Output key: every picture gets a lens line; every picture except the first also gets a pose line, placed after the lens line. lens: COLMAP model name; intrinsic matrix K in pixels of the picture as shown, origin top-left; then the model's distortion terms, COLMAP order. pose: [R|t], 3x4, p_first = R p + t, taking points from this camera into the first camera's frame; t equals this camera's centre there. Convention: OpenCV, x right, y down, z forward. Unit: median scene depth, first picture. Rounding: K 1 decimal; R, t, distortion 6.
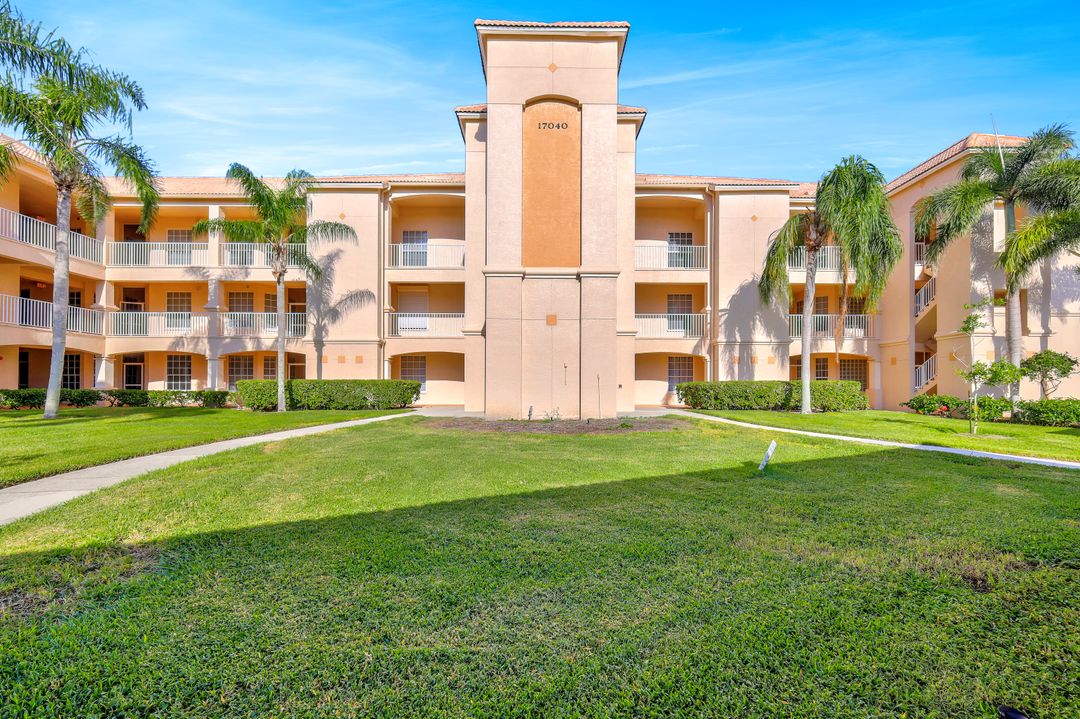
lens RADIAL K [[471.0, 0, 543.1], [0, 471.0, 388.8], [0, 0, 1]] dist [-0.001674, 0.001523]
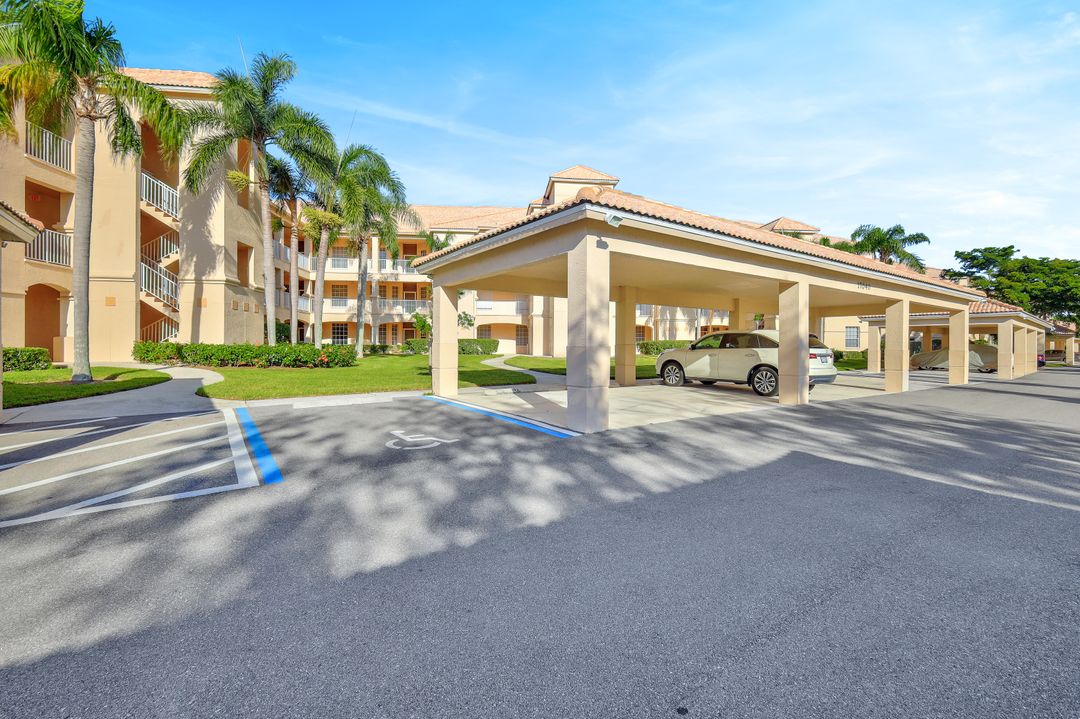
lens RADIAL K [[471.0, 0, 540.5], [0, 471.0, 355.2], [0, 0, 1]] dist [-0.001674, 0.001523]
pose [[0.995513, 0.002182, 0.094598, -0.247892], [-0.002942, 0.999964, 0.007899, 0.026719], [-0.094578, -0.008142, 0.995484, -0.750778]]
